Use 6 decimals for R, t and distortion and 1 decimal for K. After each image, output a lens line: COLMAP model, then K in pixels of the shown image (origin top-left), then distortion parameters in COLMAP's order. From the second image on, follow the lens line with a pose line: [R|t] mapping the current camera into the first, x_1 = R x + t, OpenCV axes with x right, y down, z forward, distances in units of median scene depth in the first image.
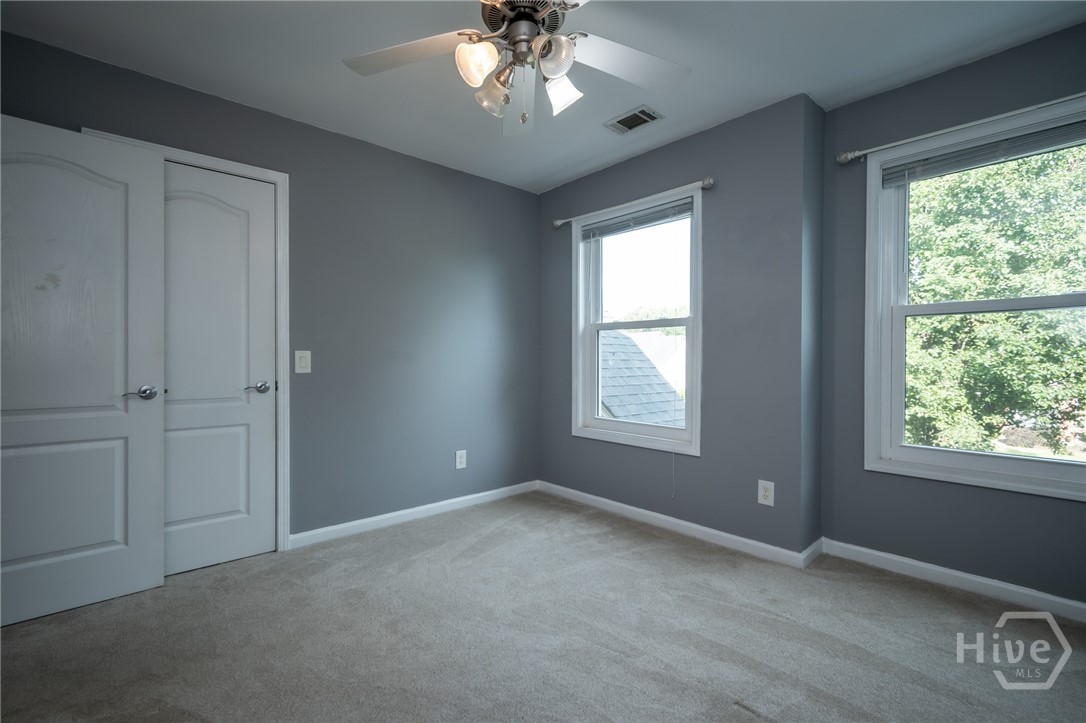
lens RADIAL K [[486.7, 0, 543.0], [0, 486.7, 361.5], [0, 0, 1]] dist [0.003680, -0.000175]
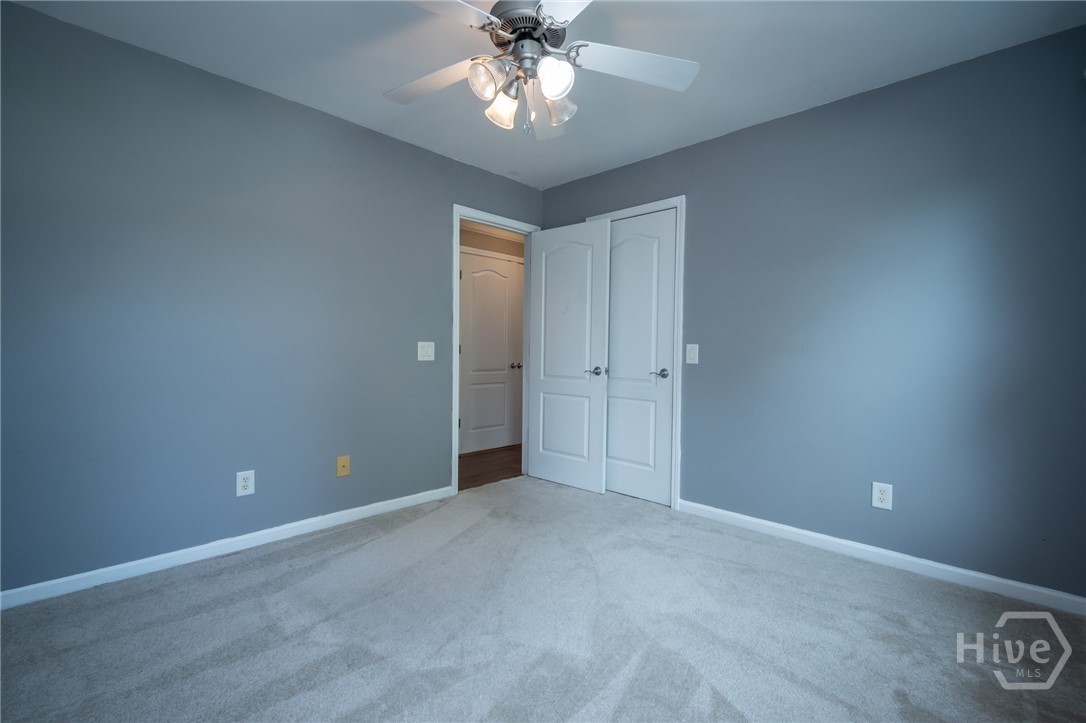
lens RADIAL K [[486.7, 0, 543.0], [0, 486.7, 361.5], [0, 0, 1]] dist [0.003680, -0.000175]
pose [[0.050012, 0.014132, -0.998649, 0.644571], [-0.019454, 0.999724, 0.013173, 0.012360], [0.998559, 0.018769, 0.050273, 0.605966]]
